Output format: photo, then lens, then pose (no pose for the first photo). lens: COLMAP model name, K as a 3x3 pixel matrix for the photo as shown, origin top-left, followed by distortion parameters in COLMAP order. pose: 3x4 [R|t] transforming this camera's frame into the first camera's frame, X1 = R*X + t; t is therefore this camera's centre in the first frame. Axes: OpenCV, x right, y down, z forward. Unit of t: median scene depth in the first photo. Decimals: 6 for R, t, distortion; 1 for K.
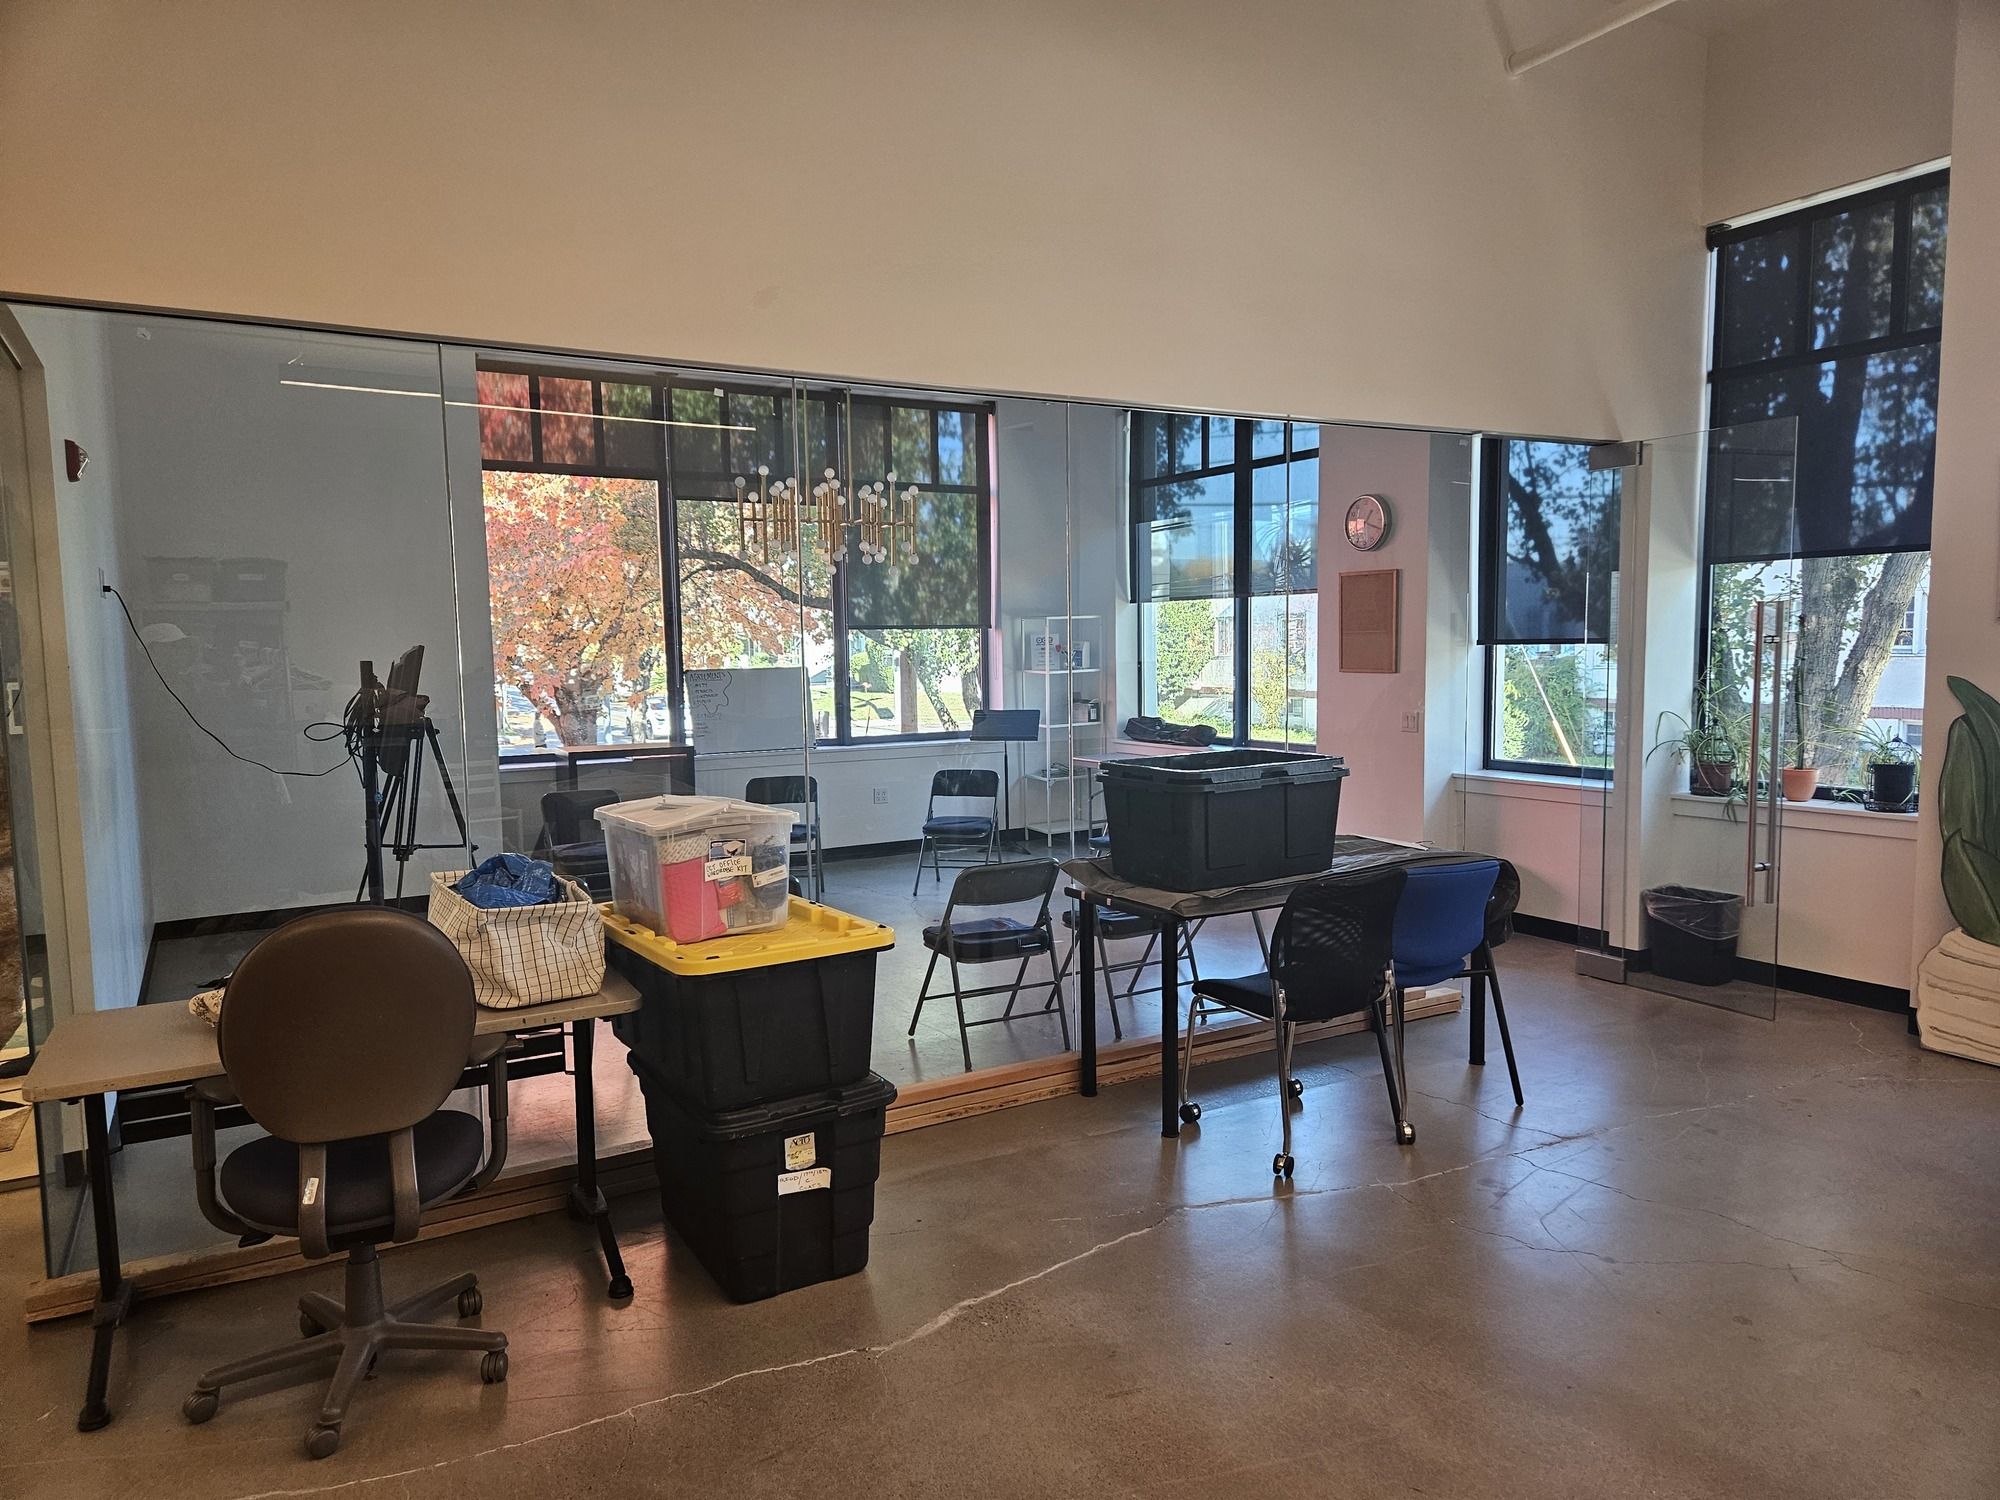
lens RADIAL K [[1345.4, 0, 1000.0], [0, 1345.4, 750.0], [0, 0, 1]] dist [0.065591, -0.001821]
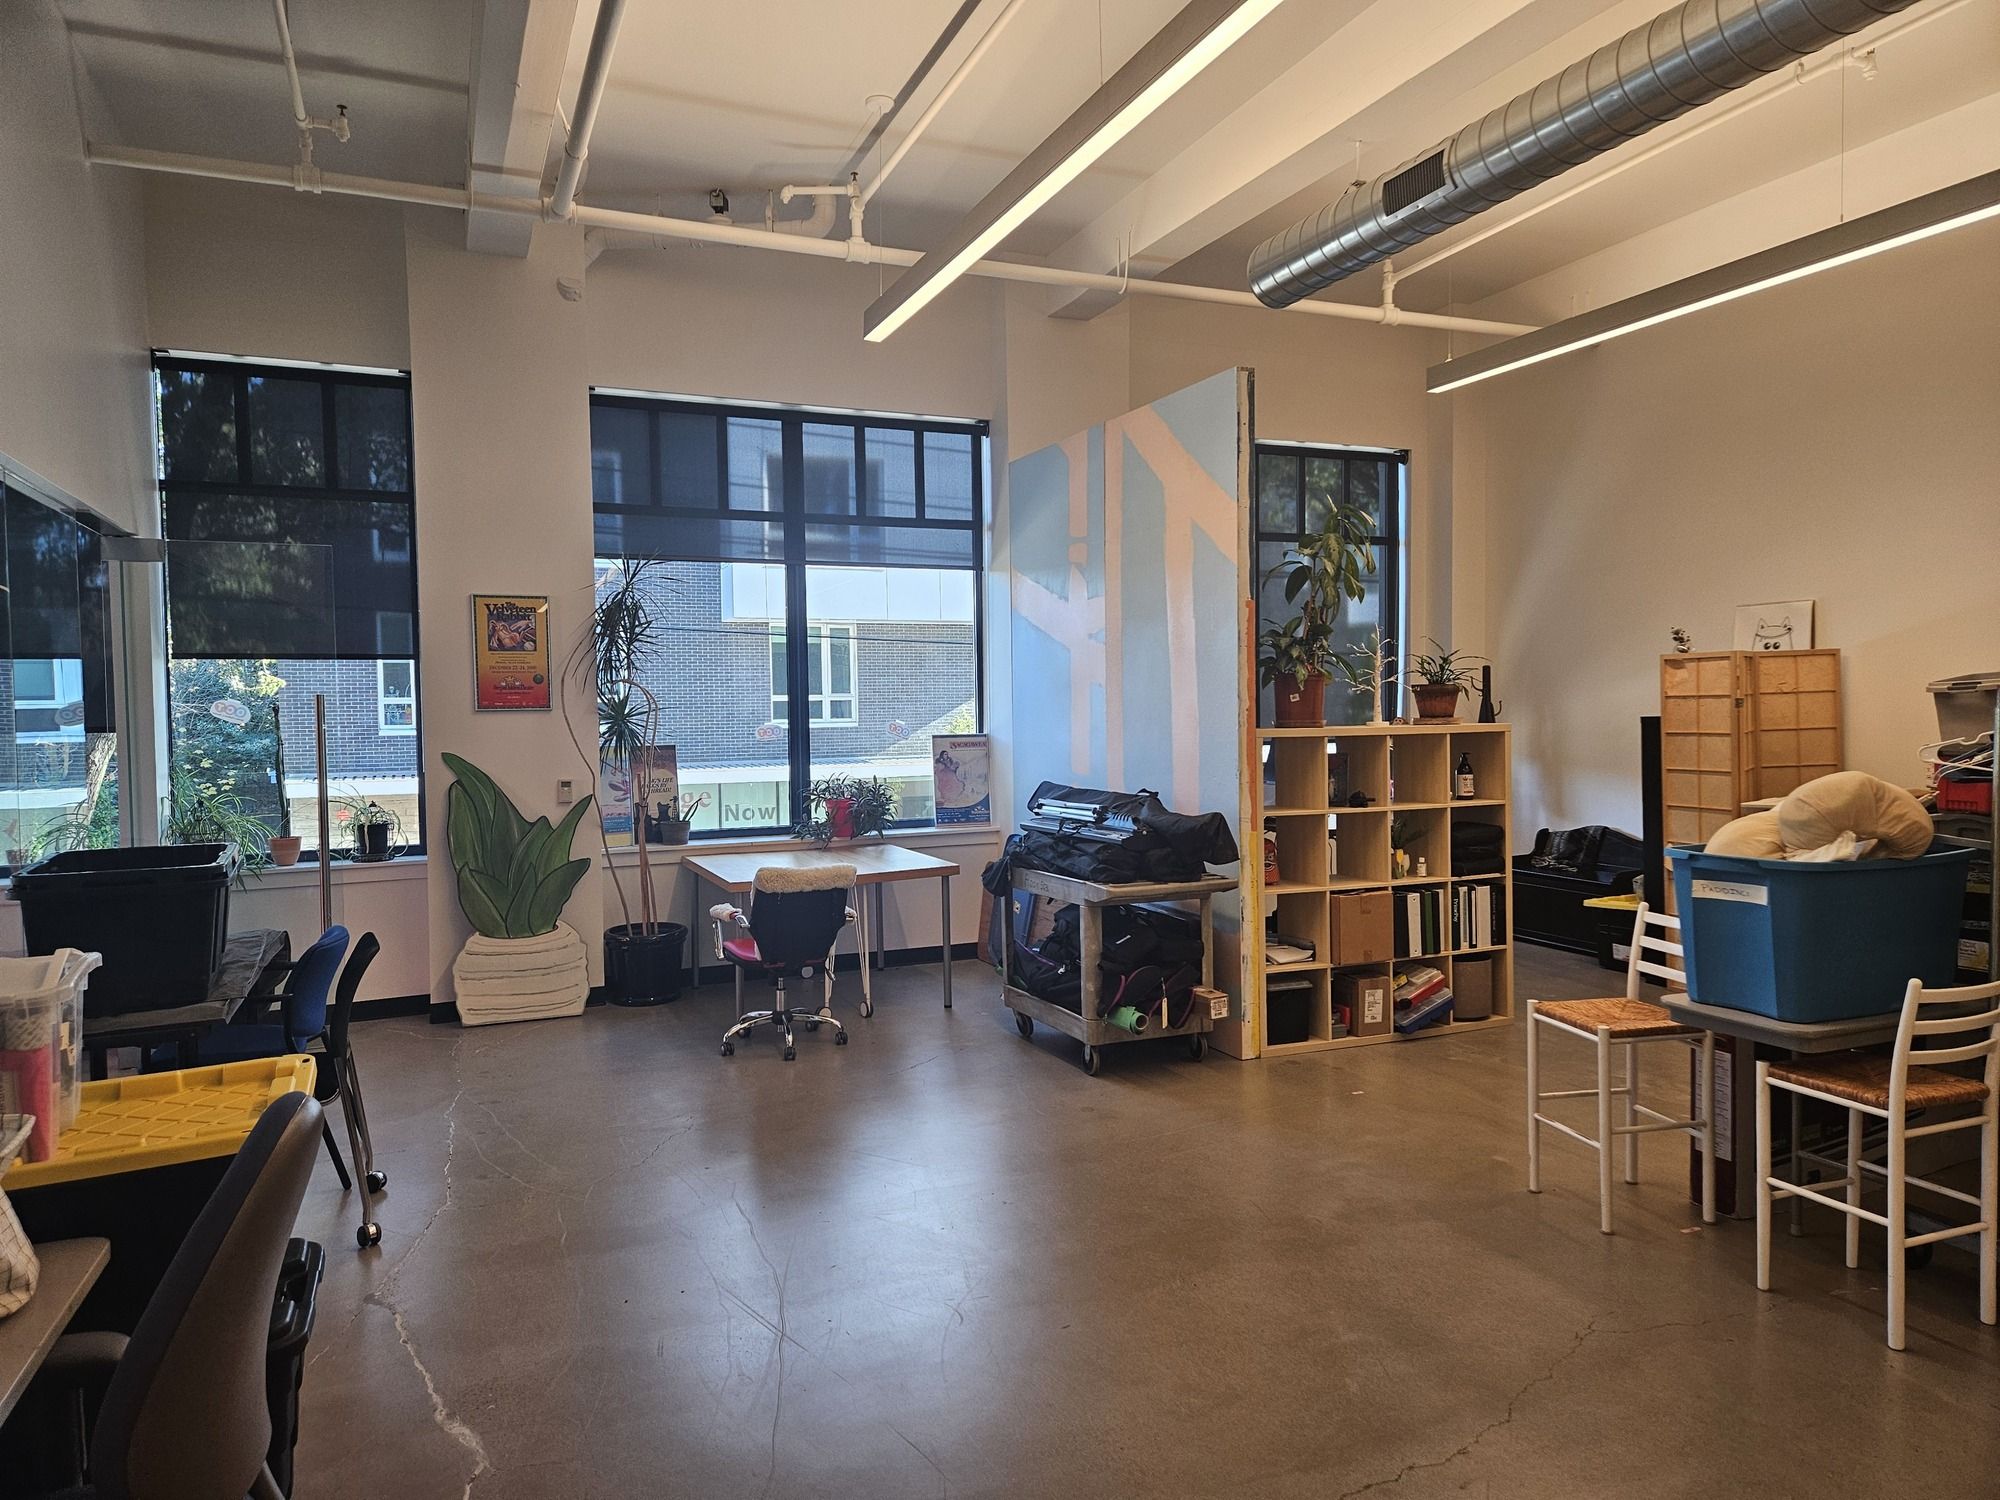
lens RADIAL K [[1345.4, 0, 1000.0], [0, 1345.4, 750.0], [0, 0, 1]] dist [0.065591, -0.001821]
pose [[0.133816, -0.018388, 0.990836, -0.514068], [0.092683, 0.995678, 0.005961, -0.011916], [-0.986663, 0.091036, 0.134942, 0.250418]]
